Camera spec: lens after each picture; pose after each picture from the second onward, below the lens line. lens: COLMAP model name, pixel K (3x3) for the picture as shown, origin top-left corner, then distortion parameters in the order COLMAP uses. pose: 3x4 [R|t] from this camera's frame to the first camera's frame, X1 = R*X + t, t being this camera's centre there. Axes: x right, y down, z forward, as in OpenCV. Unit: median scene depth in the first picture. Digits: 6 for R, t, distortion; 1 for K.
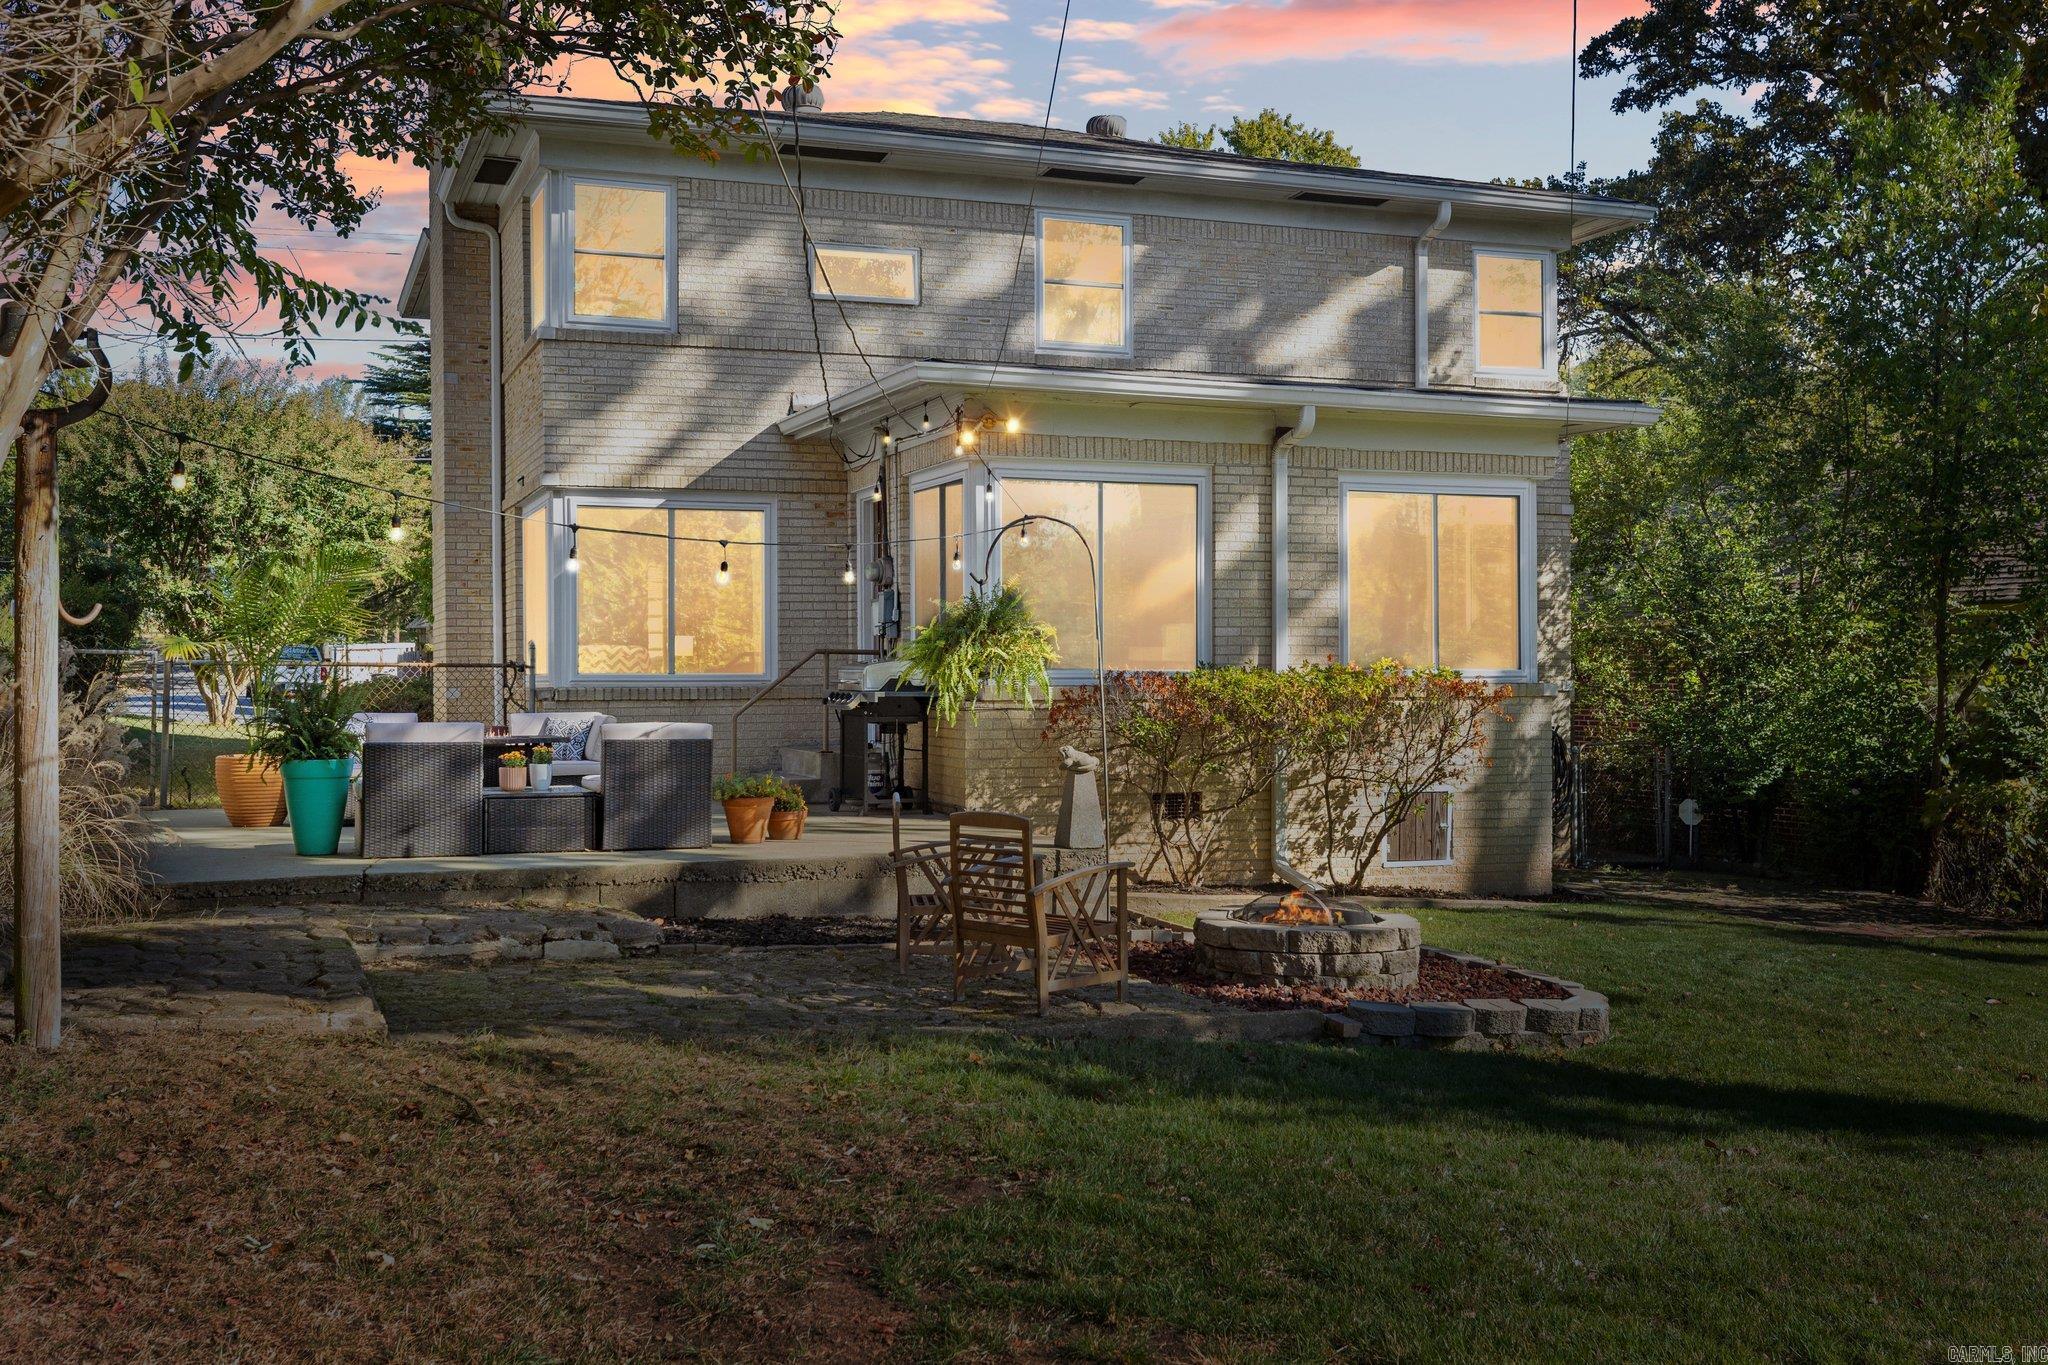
lens RADIAL K [[2003.1, 0, 1029.0], [0, 2003.1, 681.2], [0, 0, 1]] dist [0.005661, 0.000000]
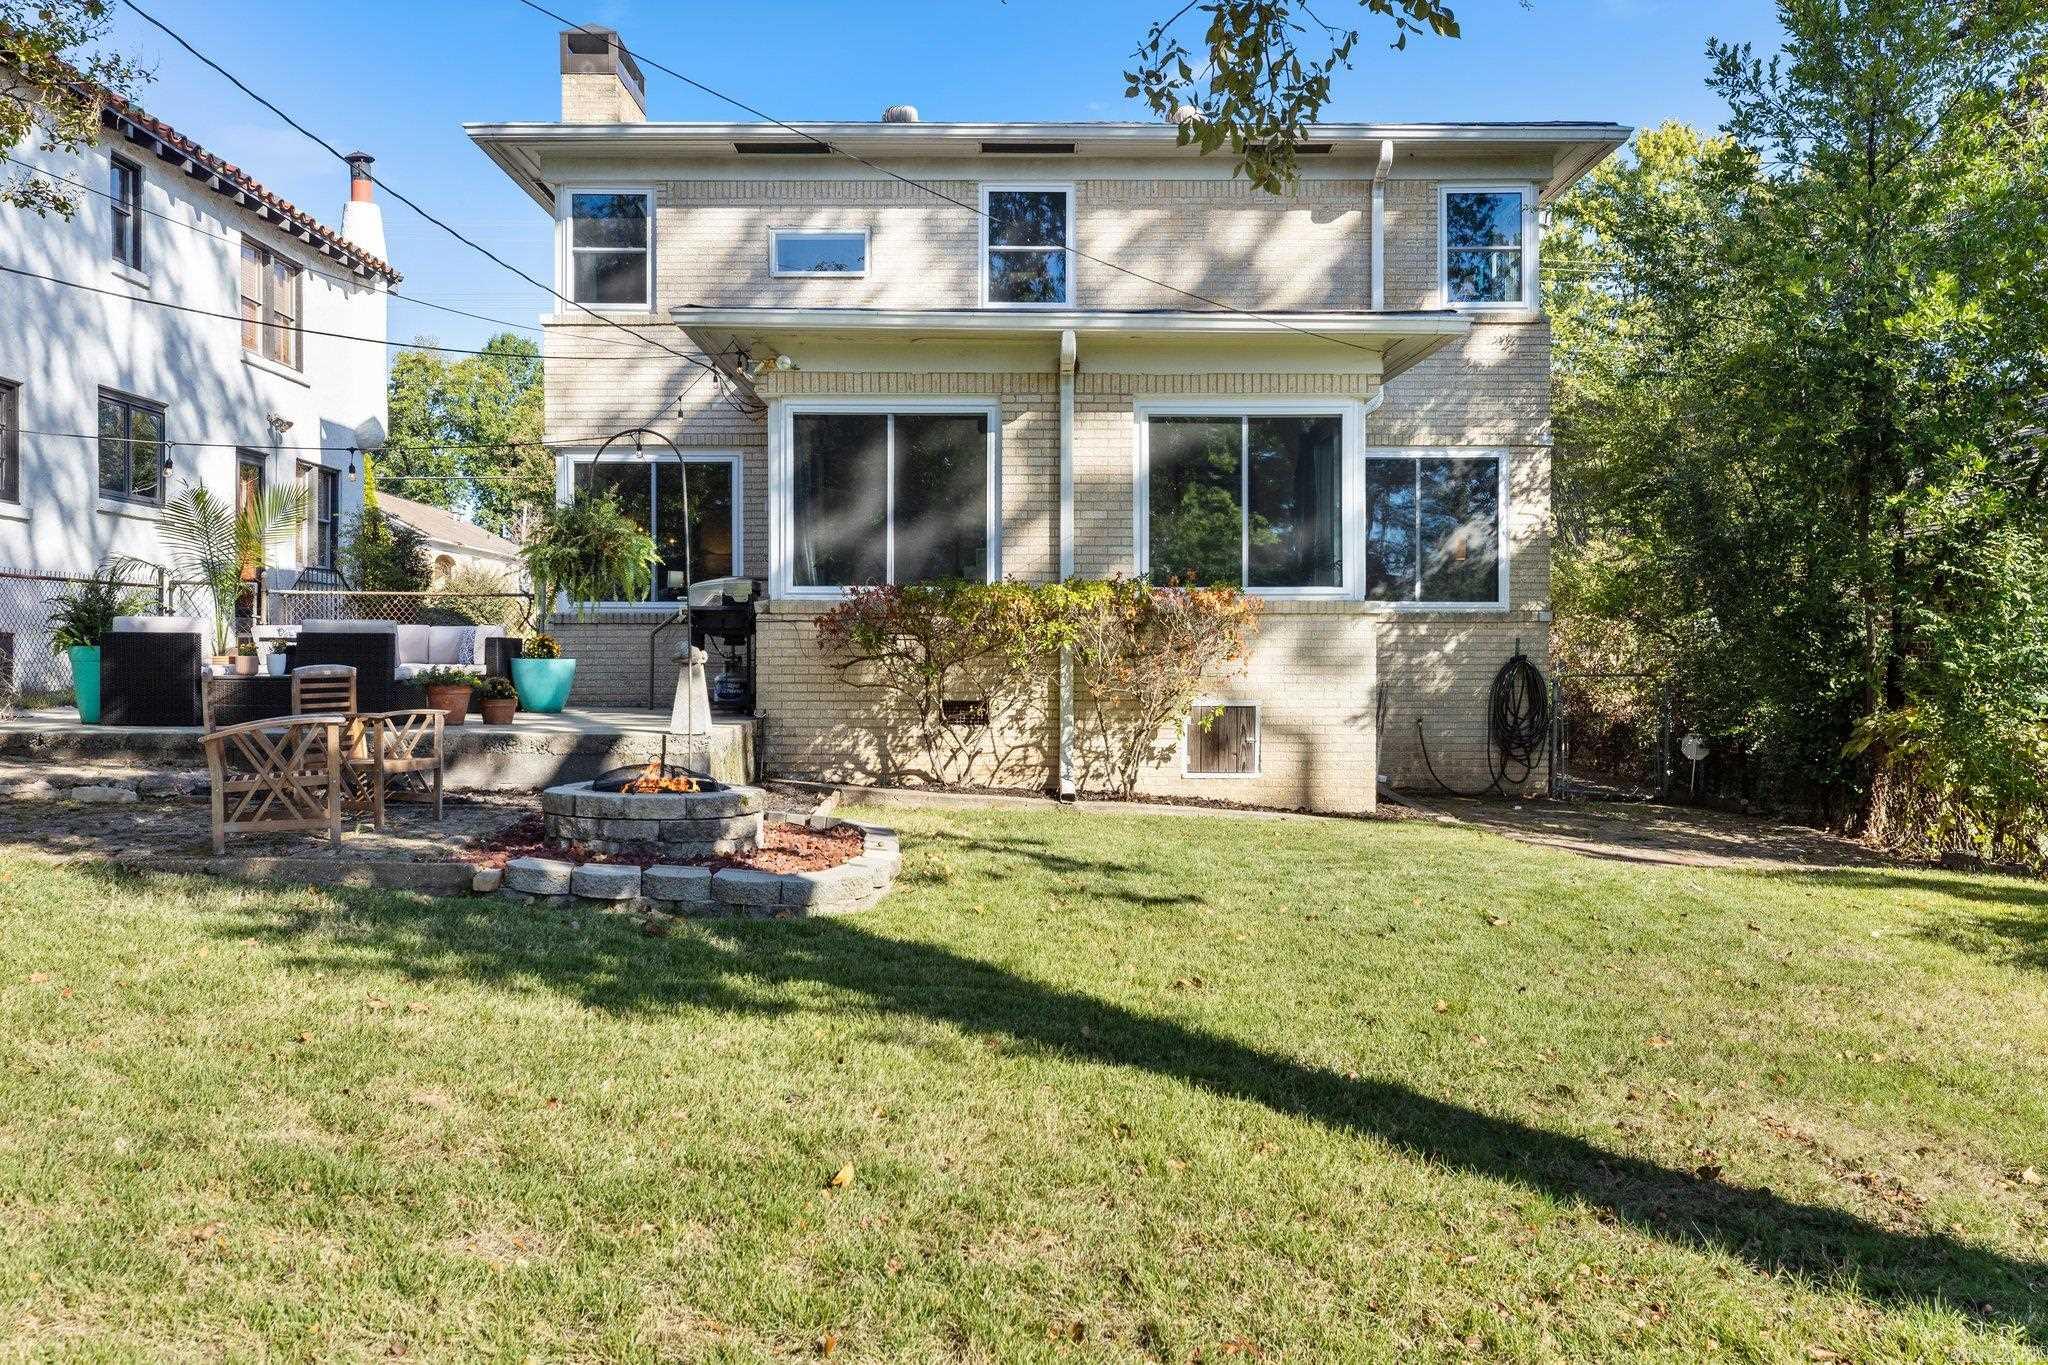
lens RADIAL K [[1650.7, 0, 1023.7], [0, 1650.7, 675.3], [0, 0, 1]] dist [-0.000043, 0.016024]
pose [[0.939708, 0.006927, -0.341909, 0.341739], [-0.004653, 0.999961, 0.007471, 0.029576], [0.341947, -0.005429, 0.939703, 0.149873]]
